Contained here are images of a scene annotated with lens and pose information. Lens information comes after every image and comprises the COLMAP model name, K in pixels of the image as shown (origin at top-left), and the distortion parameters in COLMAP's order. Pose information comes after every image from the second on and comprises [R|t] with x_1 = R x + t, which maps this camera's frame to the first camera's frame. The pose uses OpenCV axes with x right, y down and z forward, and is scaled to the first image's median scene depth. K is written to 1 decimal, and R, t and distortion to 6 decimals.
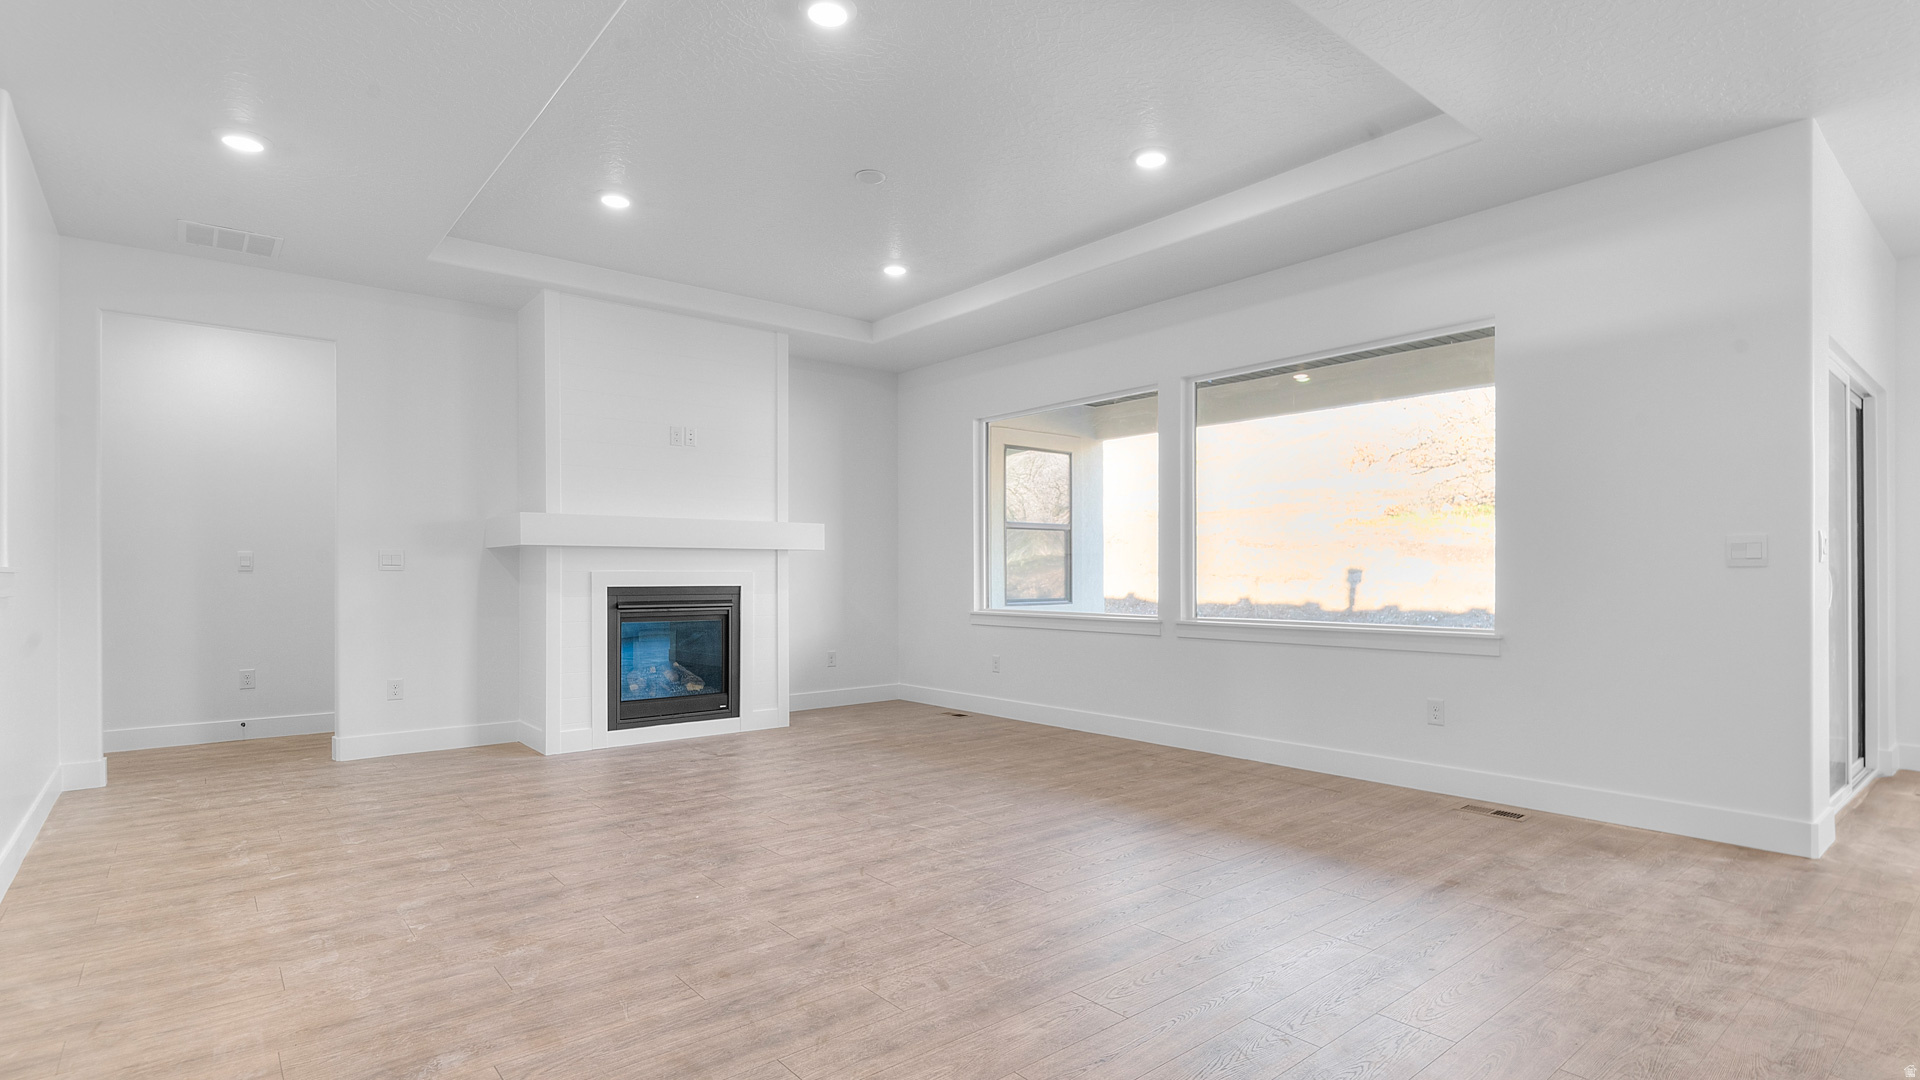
lens RADIAL K [[930.7, 0, 960.0], [0, 930.7, 540.0], [0, 0, 1]] dist [-0.002218, -0.000284]
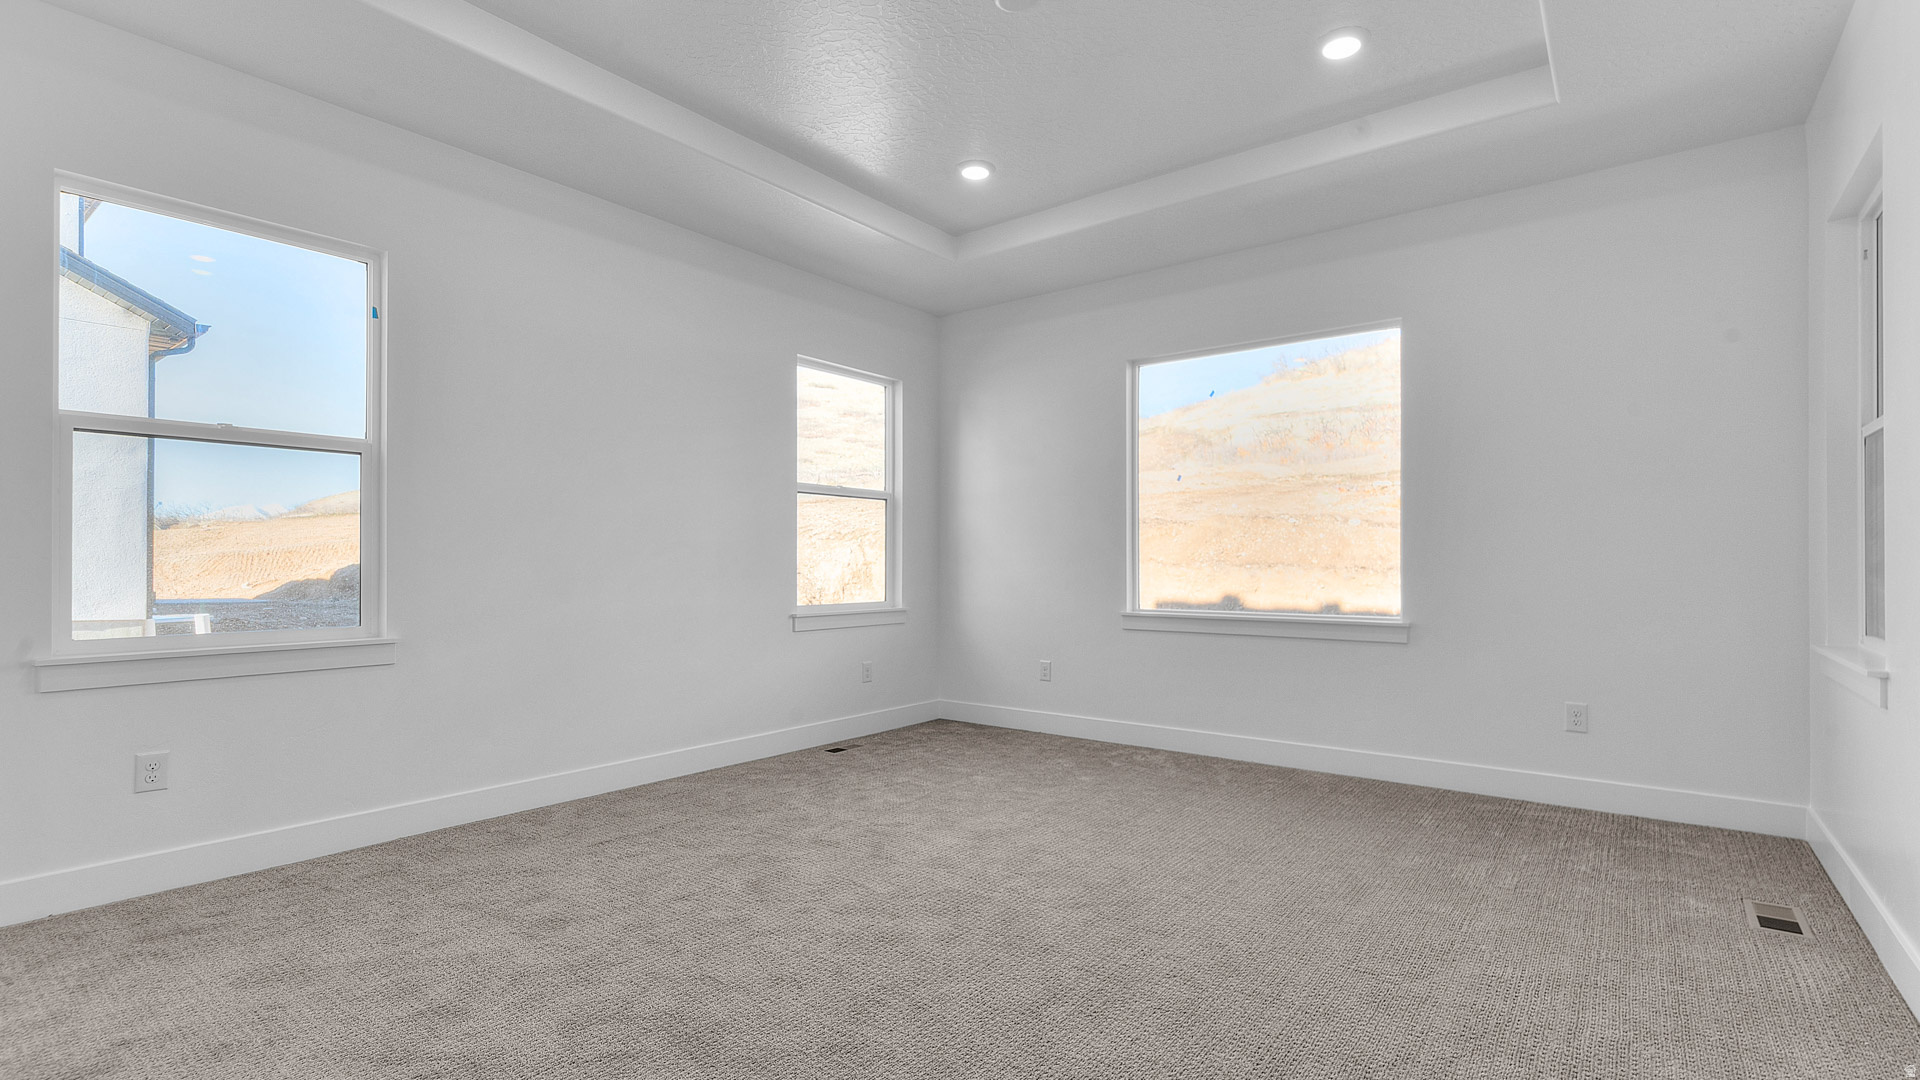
lens RADIAL K [[875.1, 0, 960.0], [0, 875.1, 540.0], [0, 0, 1]] dist [-0.000416, -0.000054]
pose [[0.976890, 0.009071, 0.213549, -0.209850], [-0.011165, 0.999901, 0.008599, 0.009606], [-0.213450, -0.010785, 0.976895, 0.255016]]
